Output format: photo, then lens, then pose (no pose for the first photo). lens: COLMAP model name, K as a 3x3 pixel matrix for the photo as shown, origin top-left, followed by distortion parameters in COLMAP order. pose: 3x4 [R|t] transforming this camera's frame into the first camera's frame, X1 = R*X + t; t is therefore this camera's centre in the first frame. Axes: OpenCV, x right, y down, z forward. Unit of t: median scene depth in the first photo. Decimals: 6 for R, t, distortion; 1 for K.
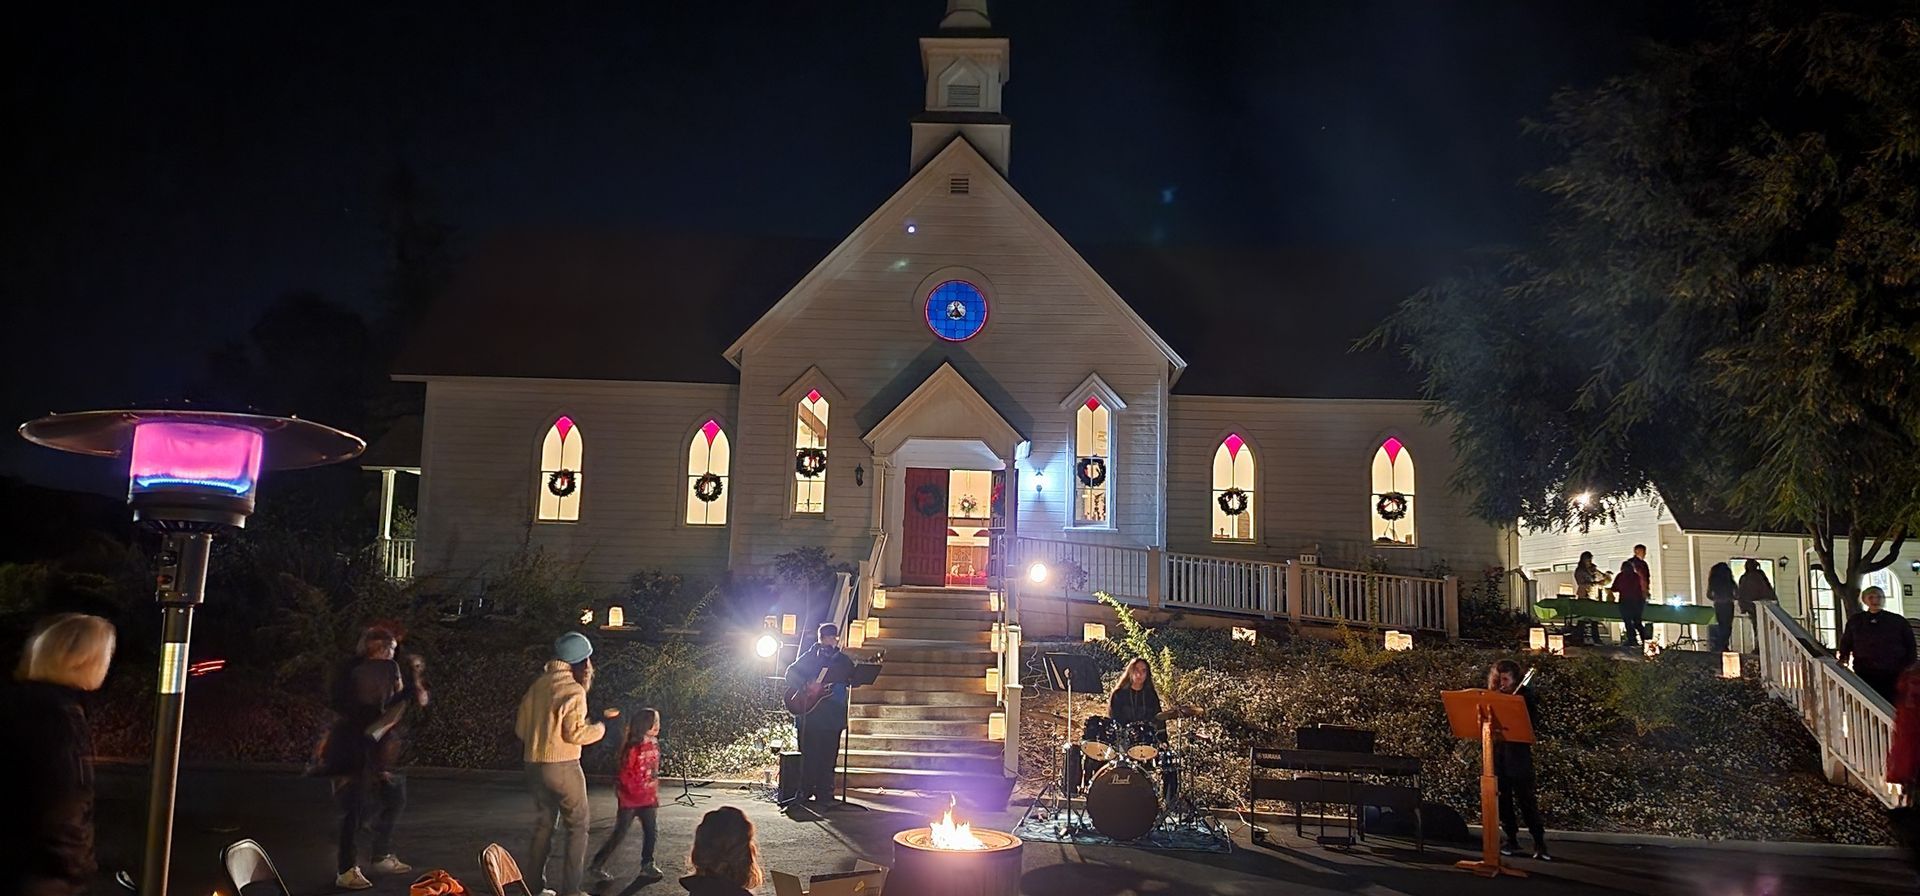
lens RADIAL K [[1247.0, 0, 965.9], [0, 1247.0, 434.2], [0, 0, 1]] dist [0.094616, -0.084773]
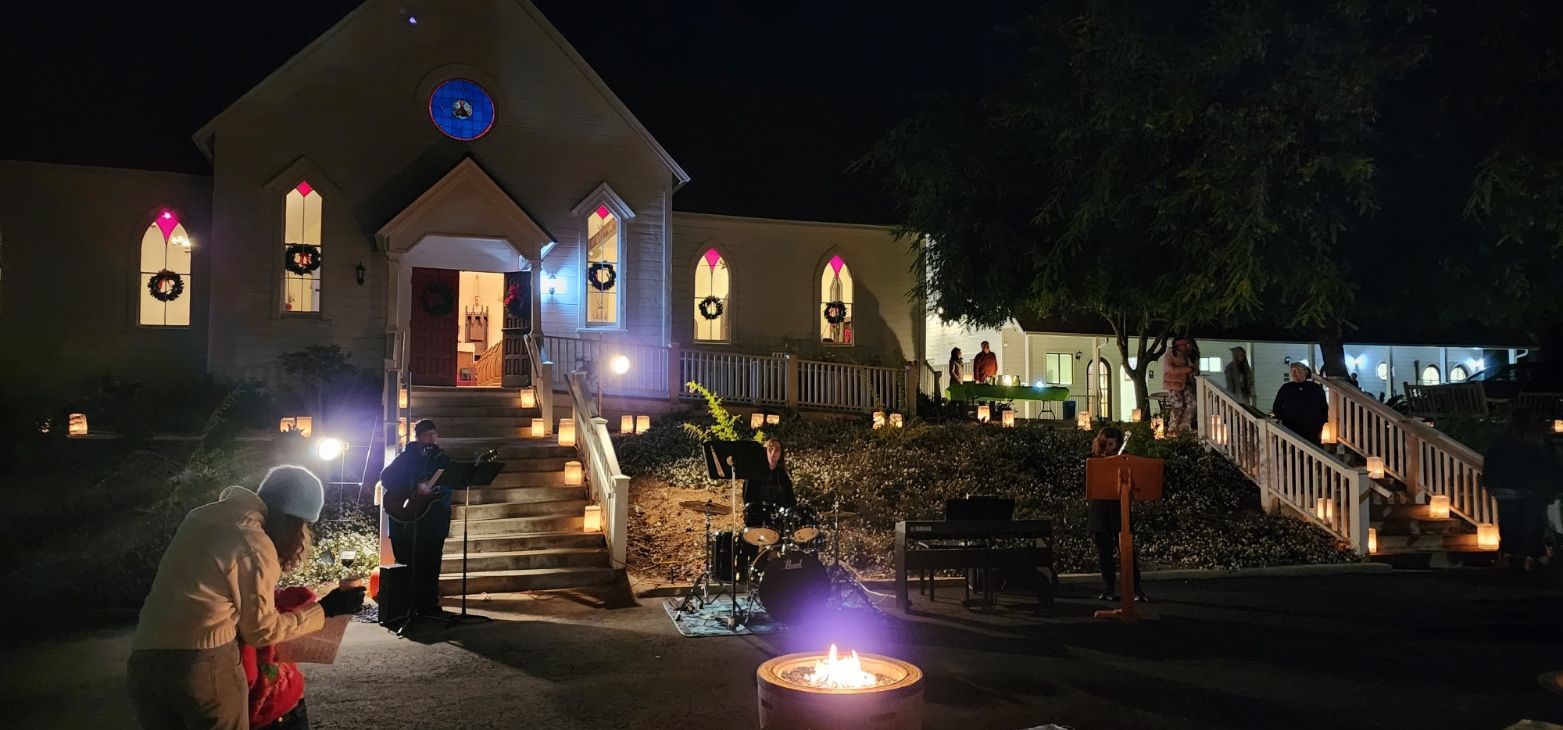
lens RADIAL K [[1028.6, 0, 786.3], [0, 1028.6, 365.6], [0, 0, 1]] dist [0.100411, -0.099229]
pose [[0.927862, -0.011676, 0.372741, -0.082448], [-0.024247, 0.995506, 0.091542, 0.021905], [-0.372134, -0.093976, 0.923409, 0.126357]]
